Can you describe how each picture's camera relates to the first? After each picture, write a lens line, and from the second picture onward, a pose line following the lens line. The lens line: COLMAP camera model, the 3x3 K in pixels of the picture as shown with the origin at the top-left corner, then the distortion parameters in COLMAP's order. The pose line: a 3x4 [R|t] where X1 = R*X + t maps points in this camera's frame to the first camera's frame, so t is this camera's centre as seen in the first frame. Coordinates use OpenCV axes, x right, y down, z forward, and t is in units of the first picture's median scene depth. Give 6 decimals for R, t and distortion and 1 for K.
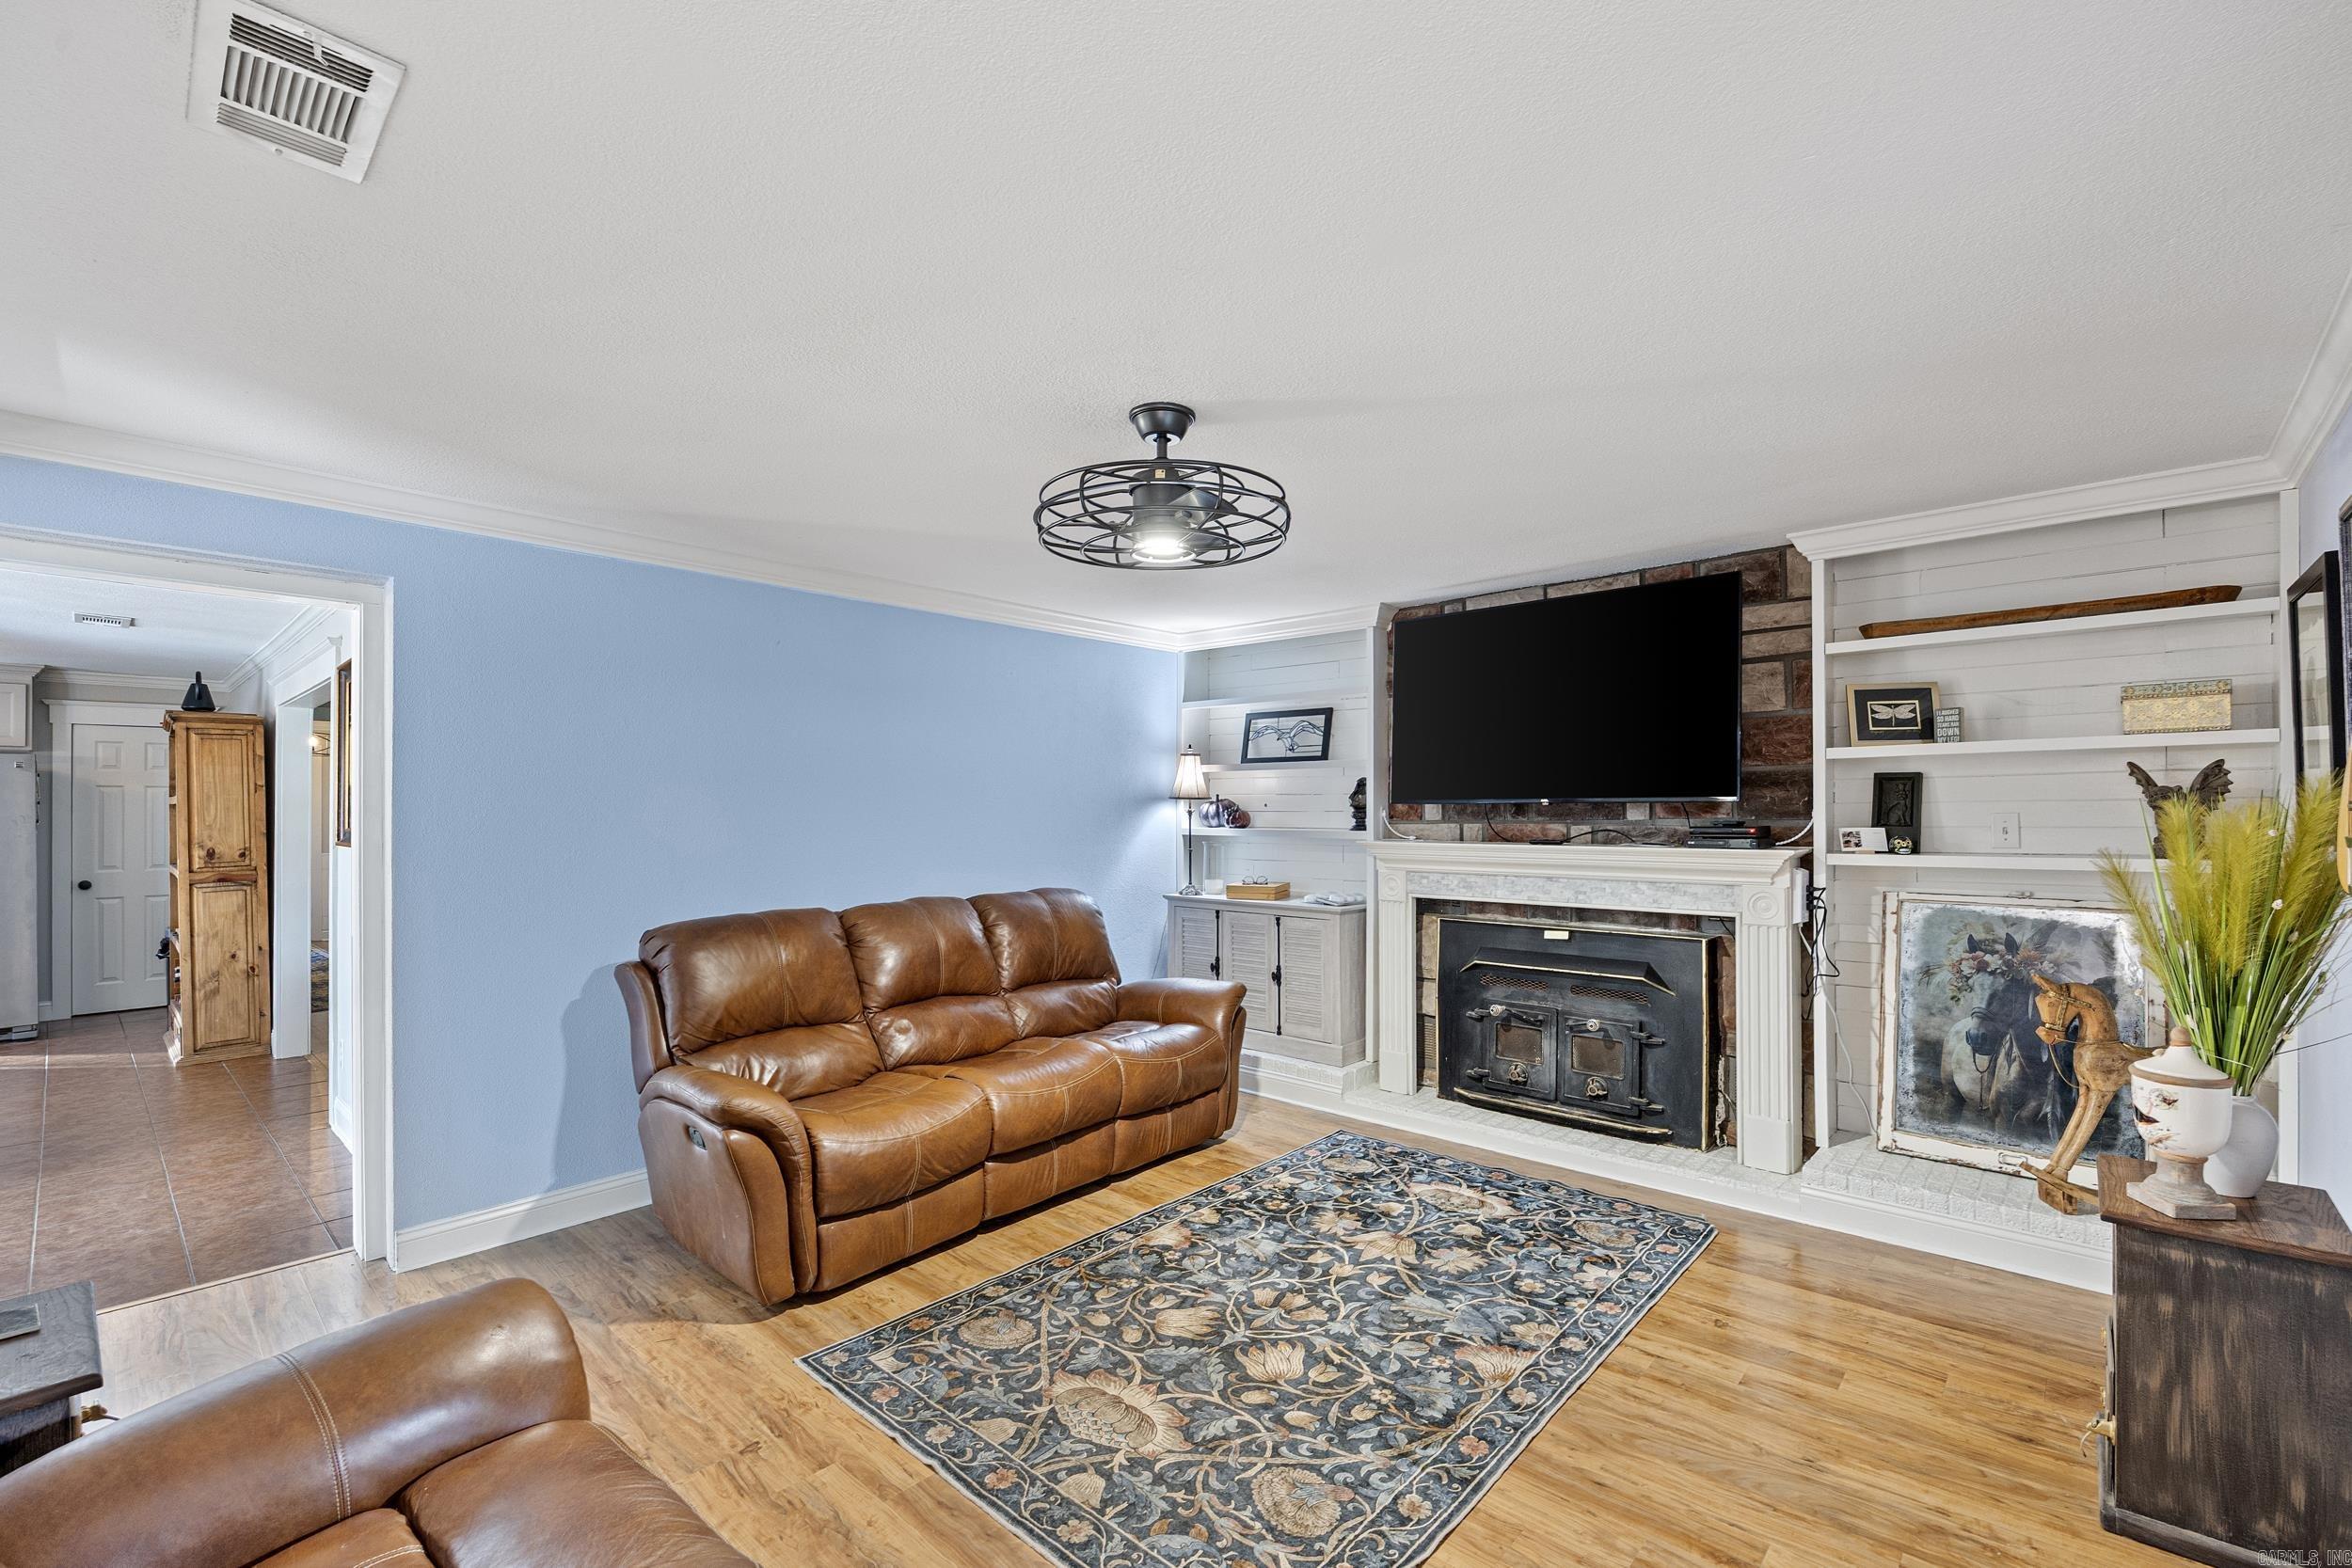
lens RADIAL K [[998.6, 0, 1183.8], [0, 998.6, 816.3], [0, 0, 1]] dist [-0.016805, 0.000164]
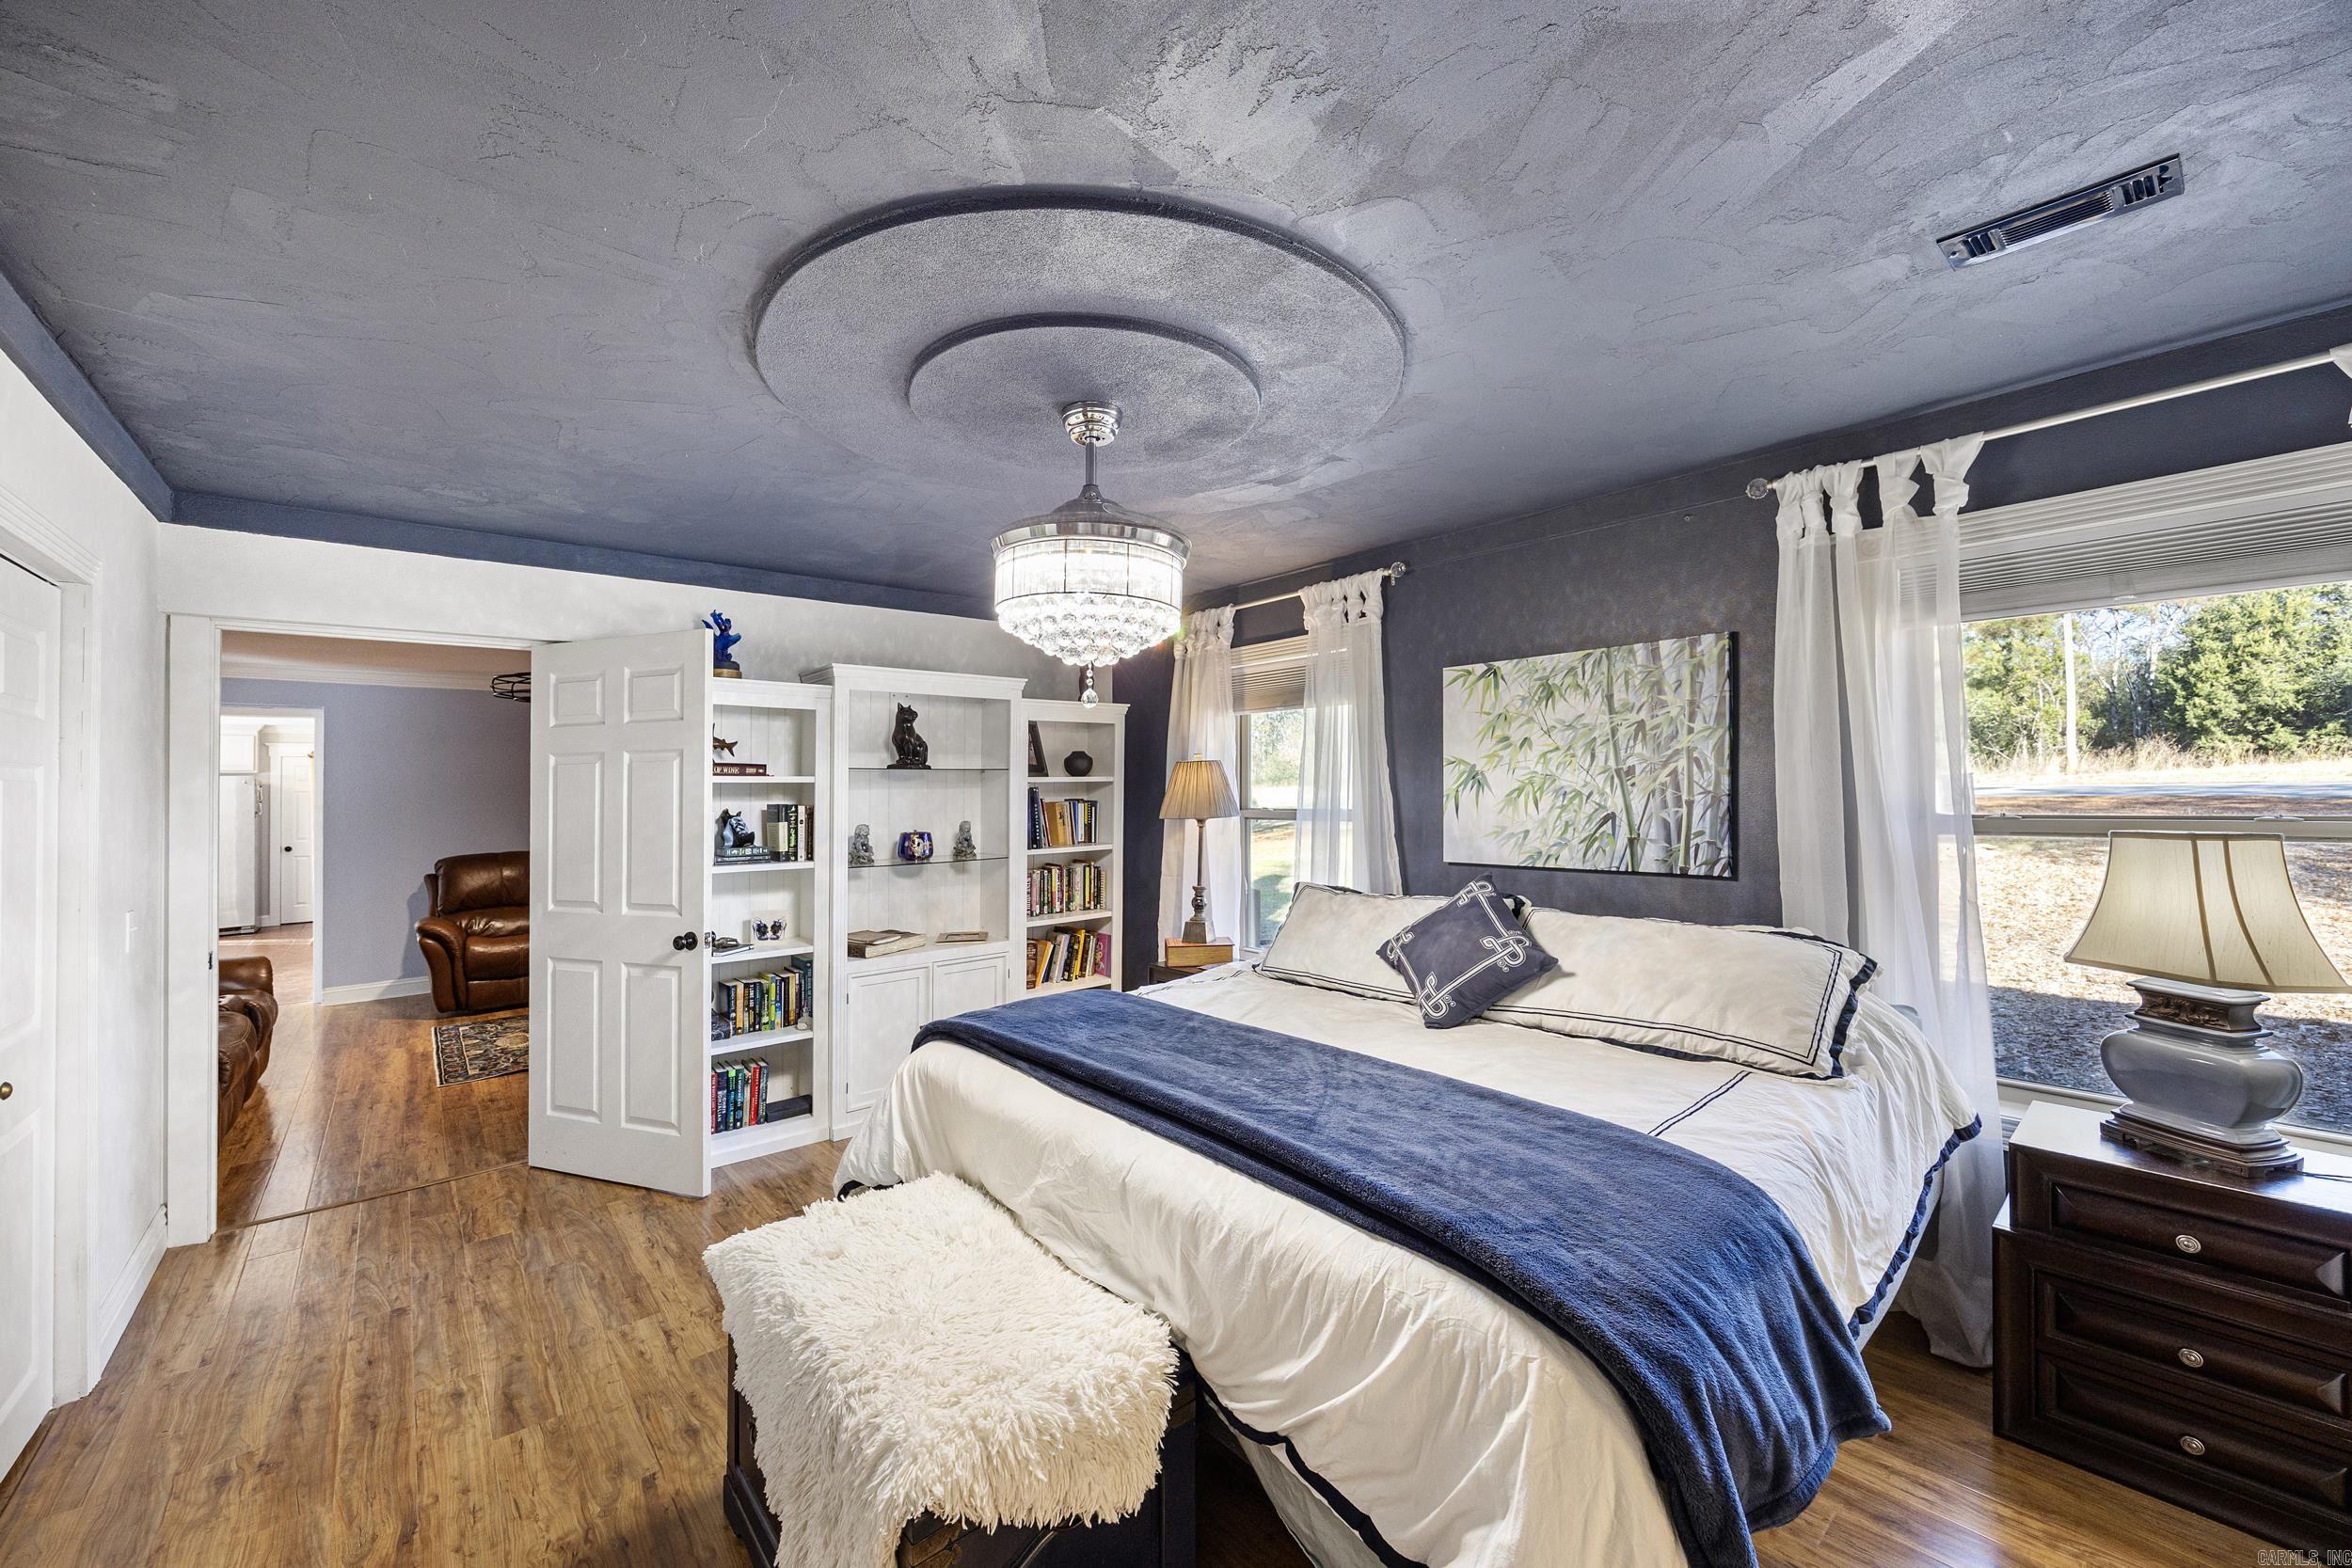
lens RADIAL K [[903.5, 0, 1186.2], [0, 903.5, 780.5], [0, 0, 1]] dist [-0.000091, 0.000155]
pose [[0.990599, -0.019449, -0.135410, 2.001634], [0.017880, 0.999758, -0.012794, -0.004982], [0.135626, 0.010253, 0.990707, -1.110621]]
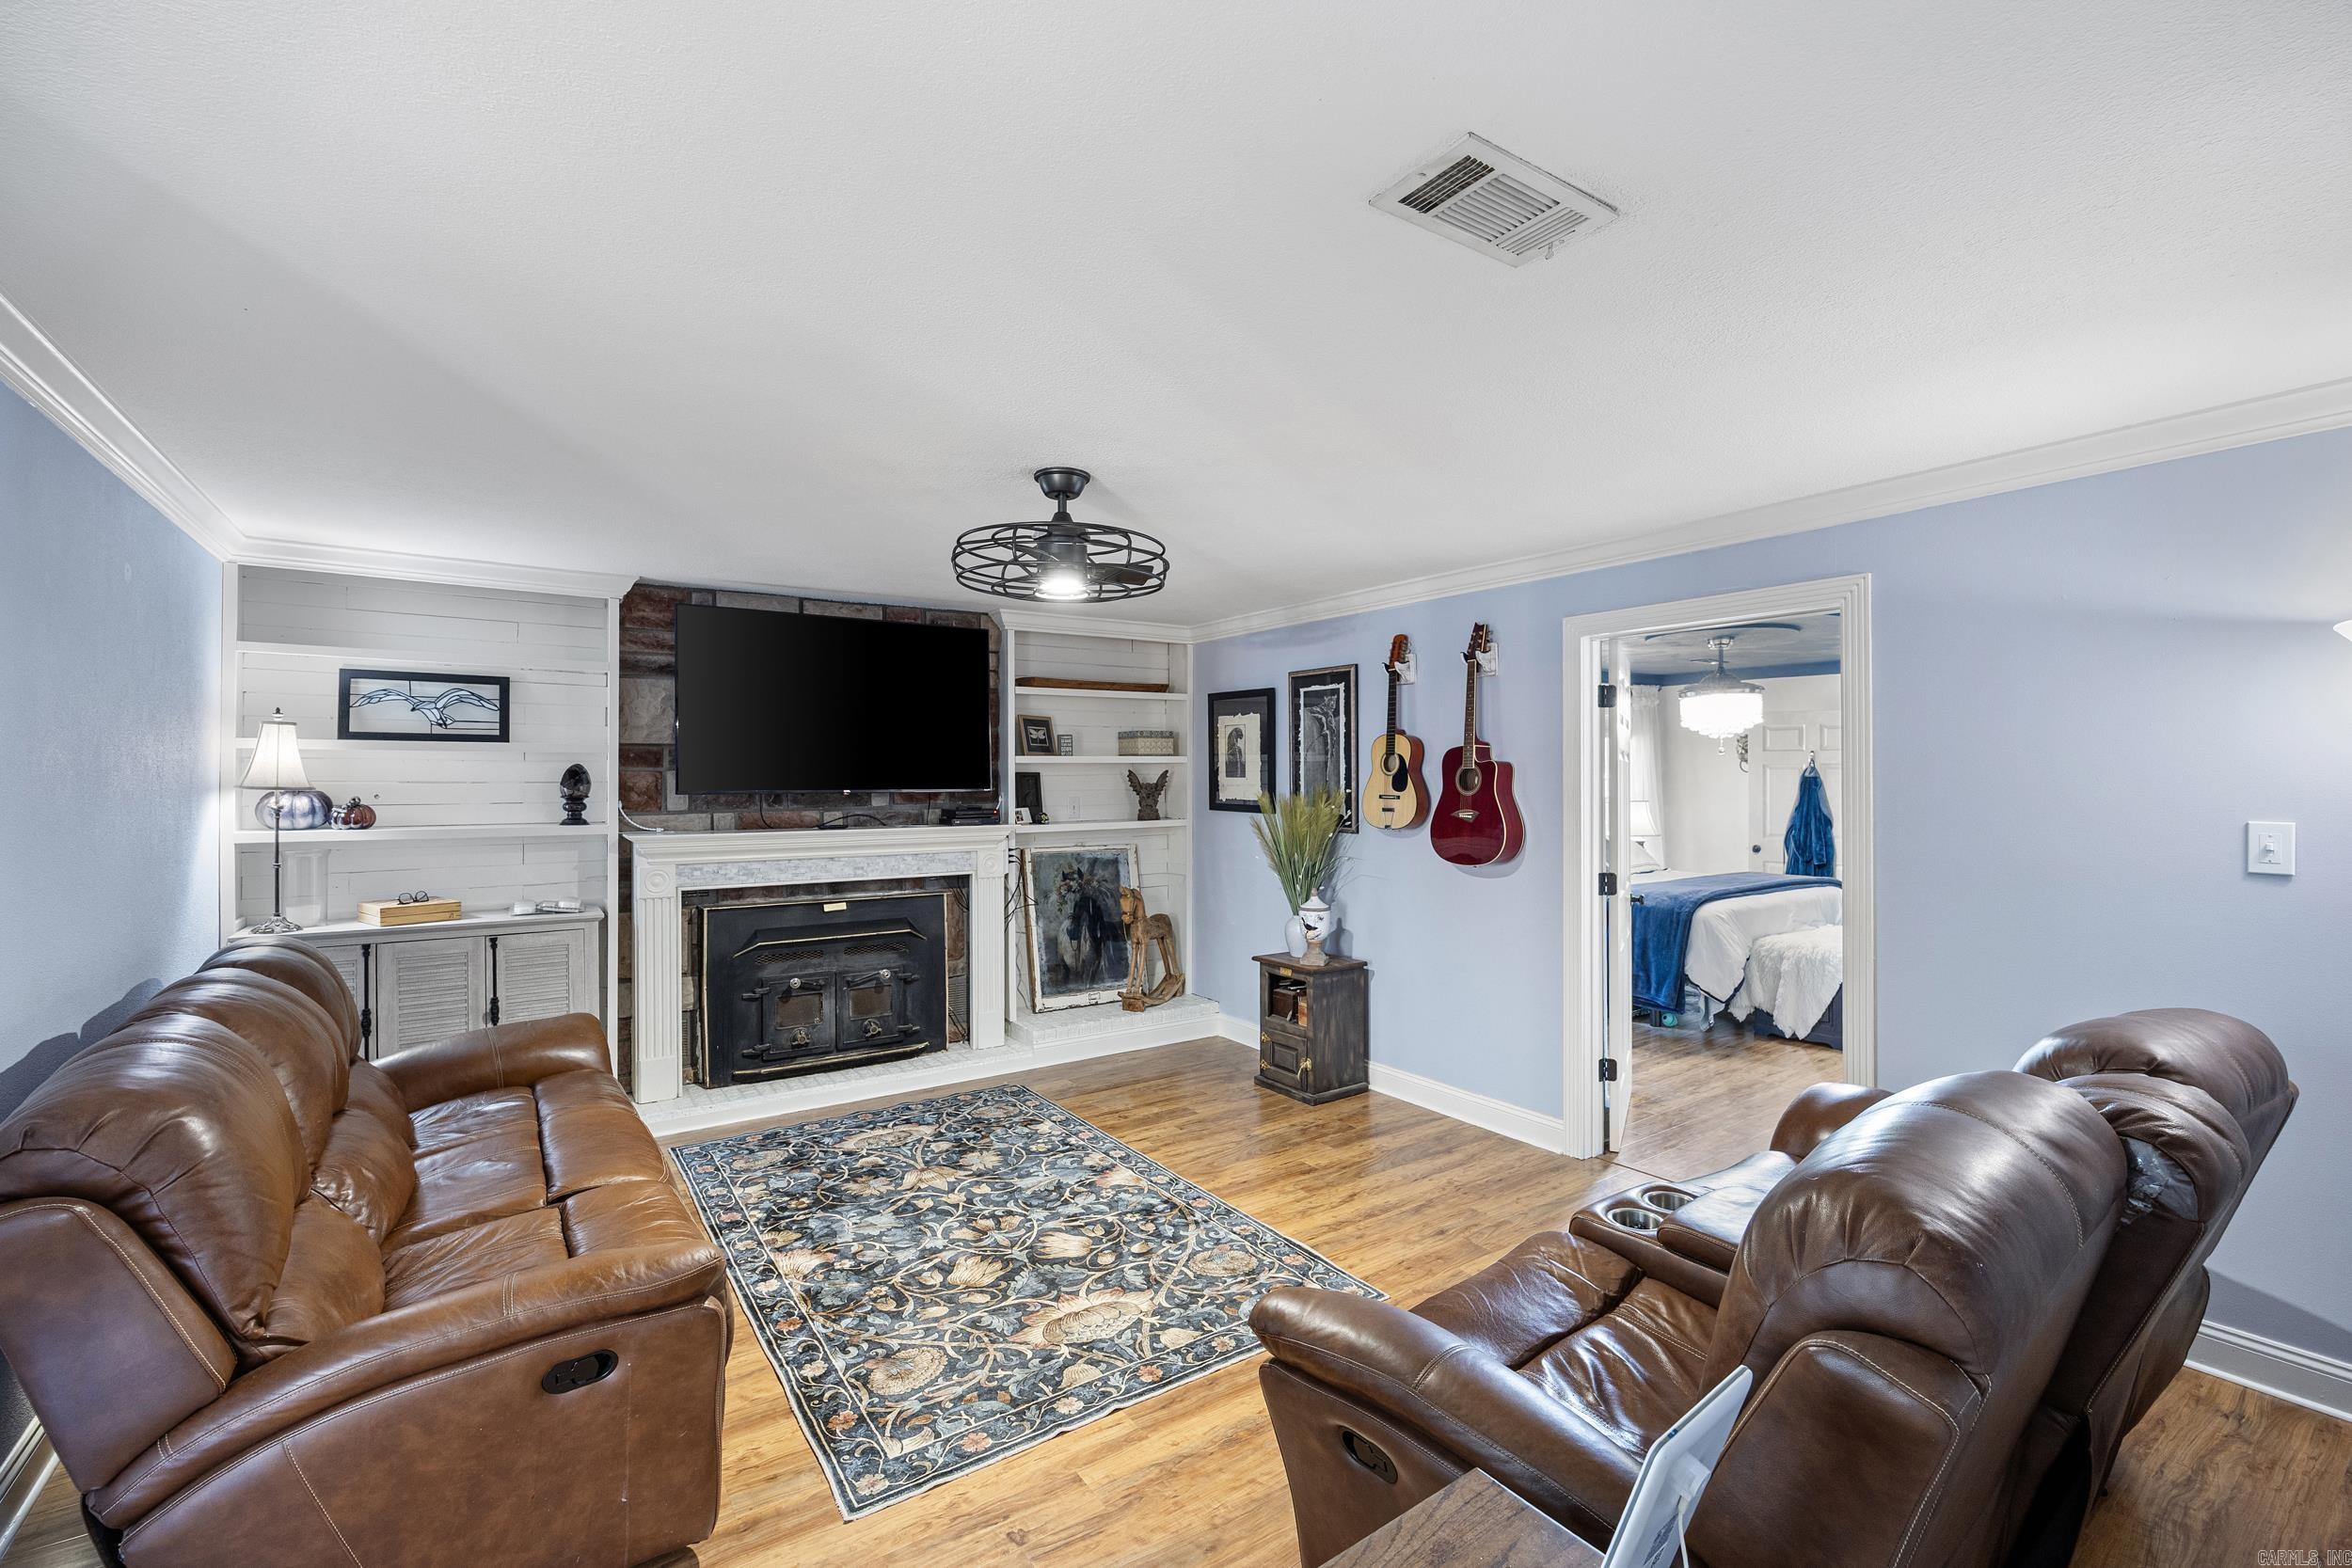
lens RADIAL K [[999.9, 0, 1185.9], [0, 999.9, 790.4], [0, 0, 1]] dist [-0.009094, 0.000124]
pose [[0.234995, -0.008503, 0.971959, -0.789334], [0.008441, 0.999942, 0.006707, -0.024853], [-0.971960, 0.006628, 0.235053, 0.396078]]
